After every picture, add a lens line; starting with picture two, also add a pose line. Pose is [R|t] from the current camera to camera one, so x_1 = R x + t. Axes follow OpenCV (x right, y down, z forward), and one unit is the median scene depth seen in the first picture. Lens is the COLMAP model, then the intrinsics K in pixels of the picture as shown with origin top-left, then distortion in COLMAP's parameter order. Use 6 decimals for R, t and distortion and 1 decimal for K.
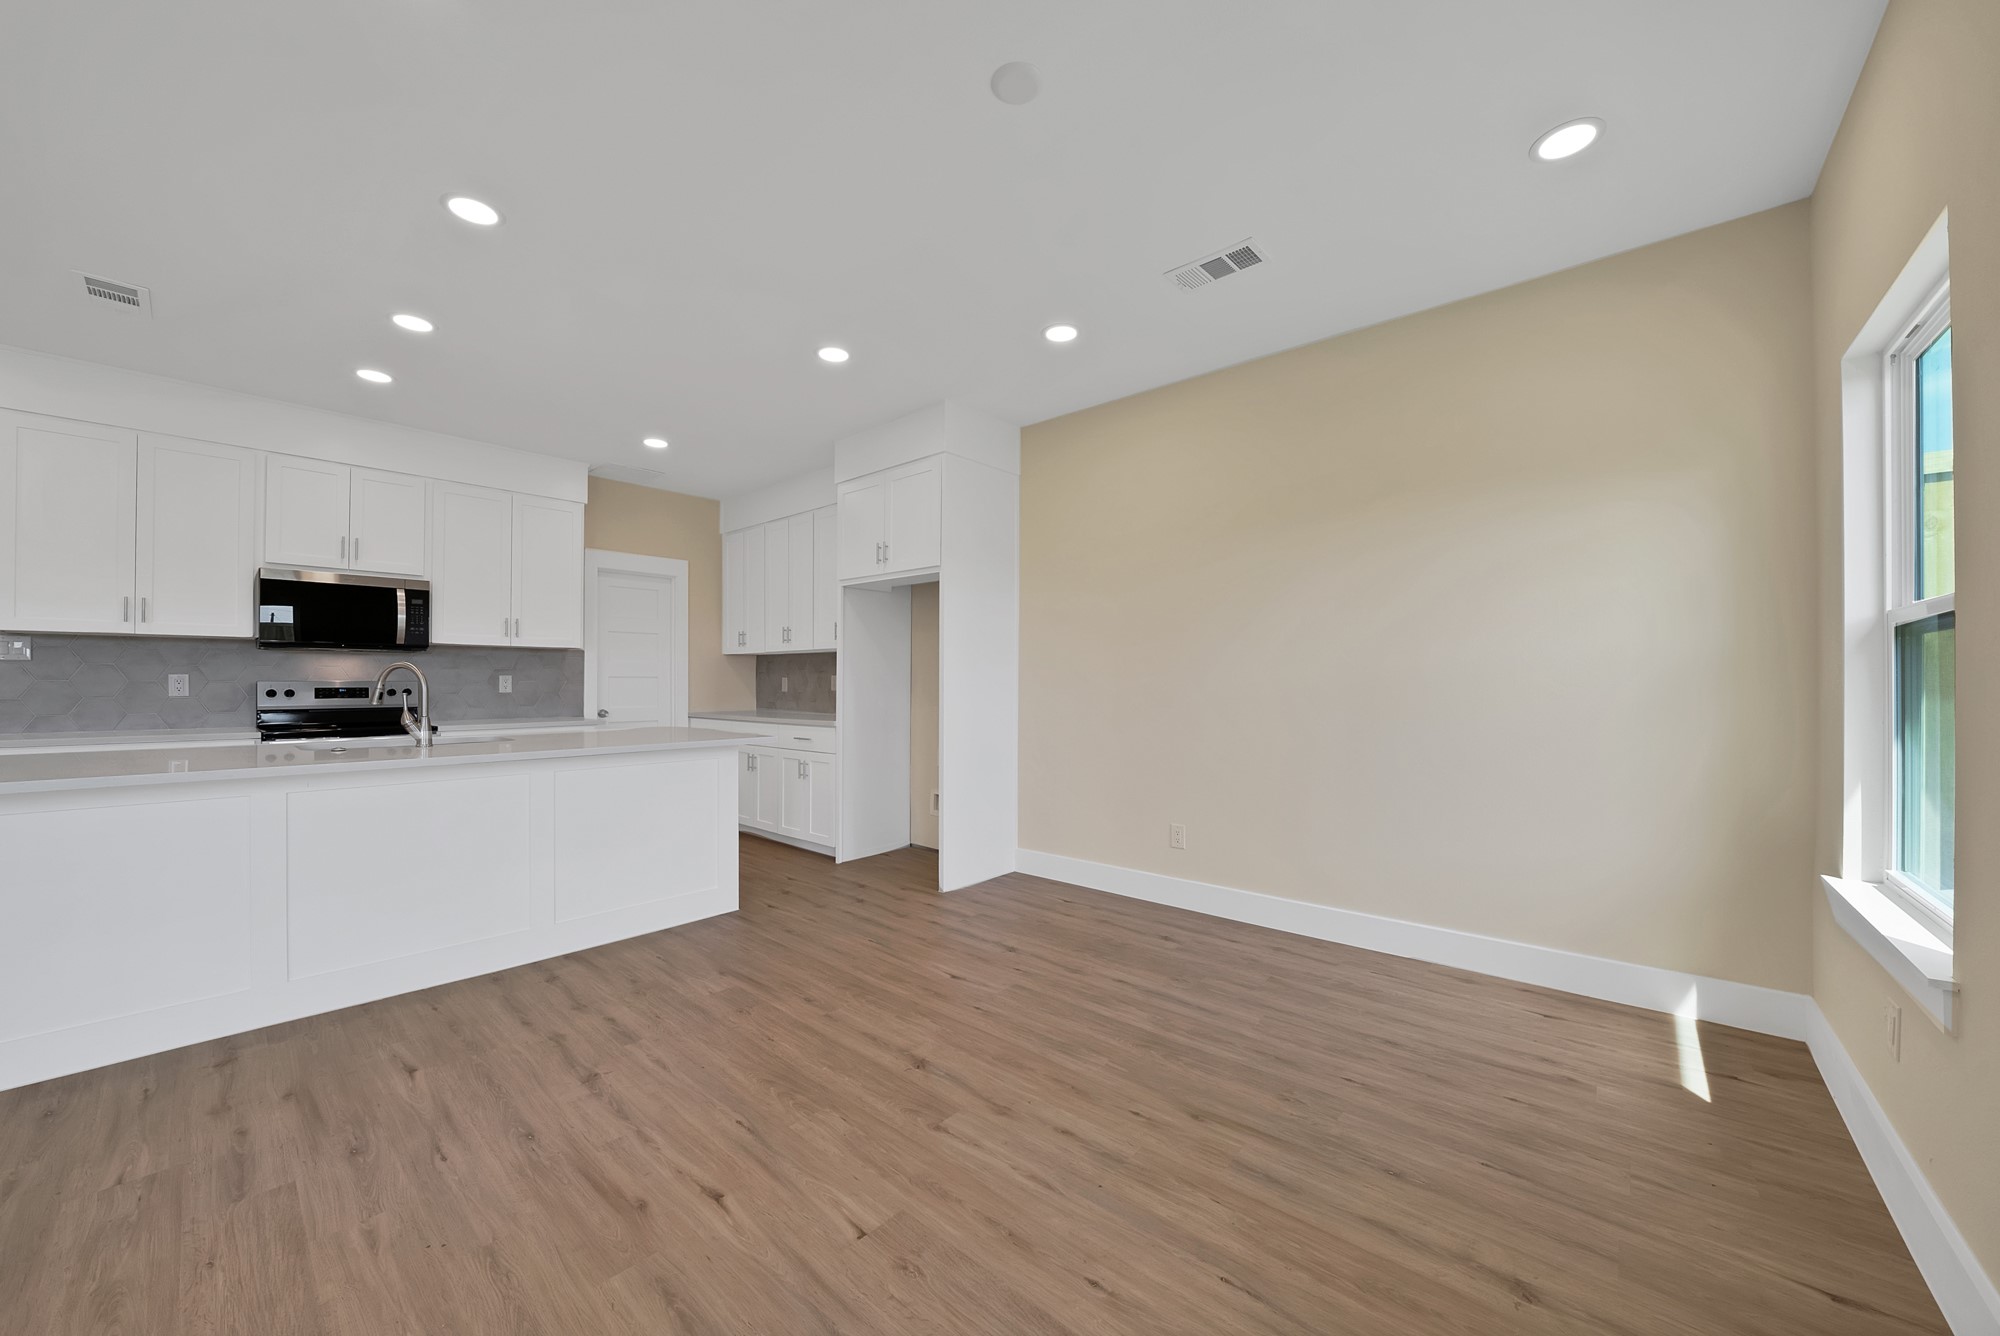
lens RADIAL K [[725.0, 0, 1007.5], [0, 725.0, 681.6], [0, 0, 1]] dist [-0.028696, 0.002790]
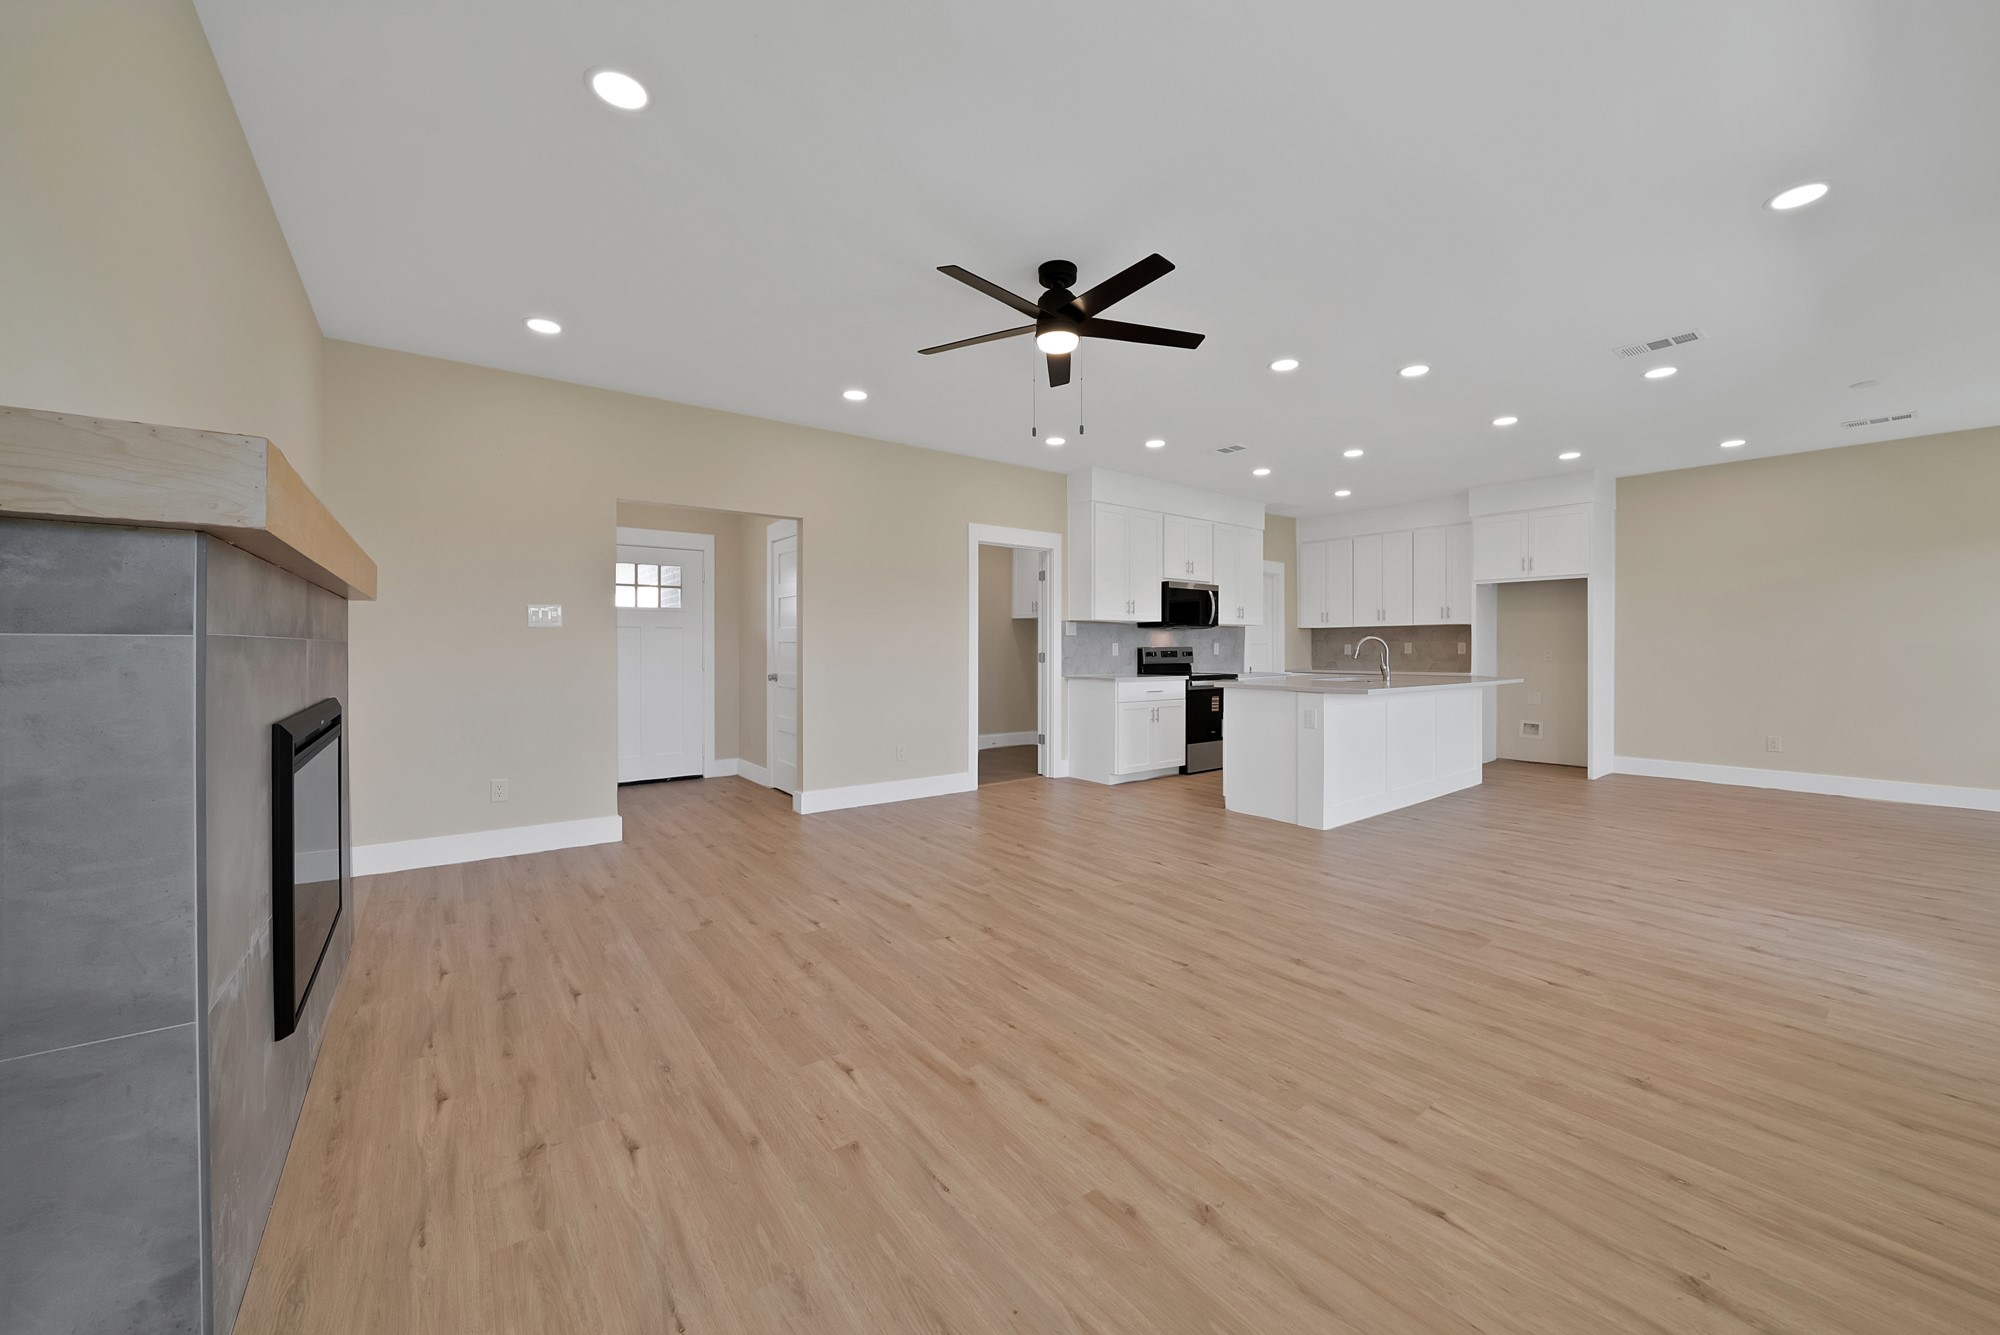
lens RADIAL K [[747.8, 0, 1014.1], [0, 747.8, 643.2], [0, 0, 1]] dist [-0.024797, 0.000204]
pose [[0.981714, -0.003219, -0.190334, -1.005098], [0.001731, 0.999967, -0.007981, 0.003440], [0.190353, 0.007505, 0.981687, -0.808873]]
